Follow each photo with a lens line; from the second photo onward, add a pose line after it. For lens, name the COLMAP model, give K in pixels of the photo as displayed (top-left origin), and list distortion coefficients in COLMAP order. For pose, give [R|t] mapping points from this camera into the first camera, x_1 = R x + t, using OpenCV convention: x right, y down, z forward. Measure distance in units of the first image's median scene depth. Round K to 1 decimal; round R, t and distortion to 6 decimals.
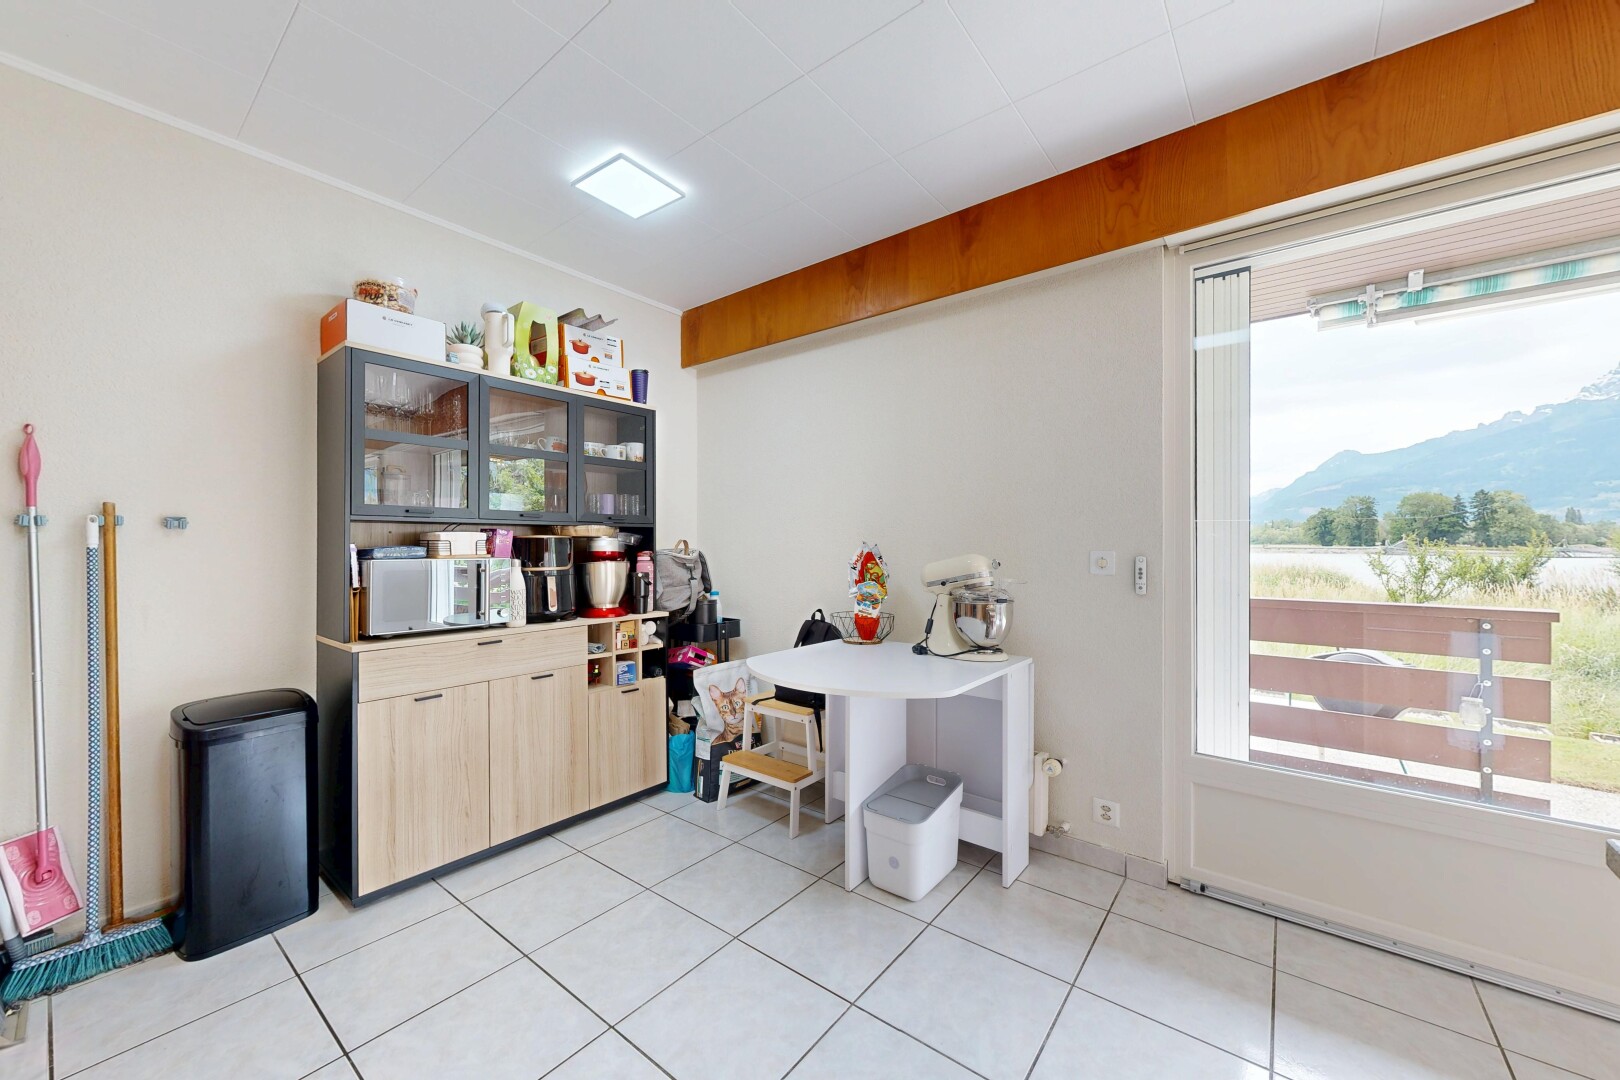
lens RADIAL K [[609.8, 0, 809.8], [0, 609.8, 543.4], [0, 0, 1]] dist [0.000211, -0.000053]
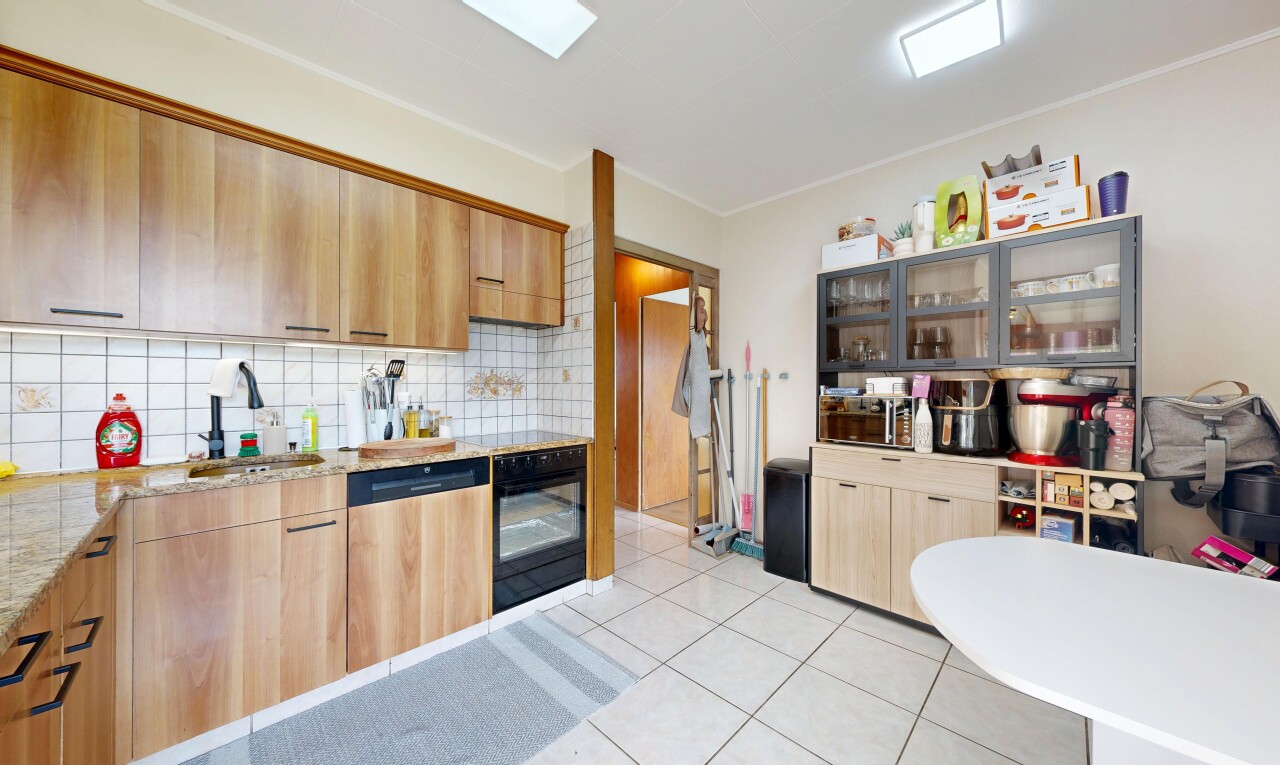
lens RADIAL K [[432.8, 0, 640.1], [0, 432.8, 384.6], [0, 0, 1]] dist [0.000345, 0.000101]
pose [[-0.119520, 0.001121, -0.992831, 0.414332], [0.000327, 0.999999, 0.001089, -0.003095], [0.992832, -0.000194, -0.119520, 0.480060]]
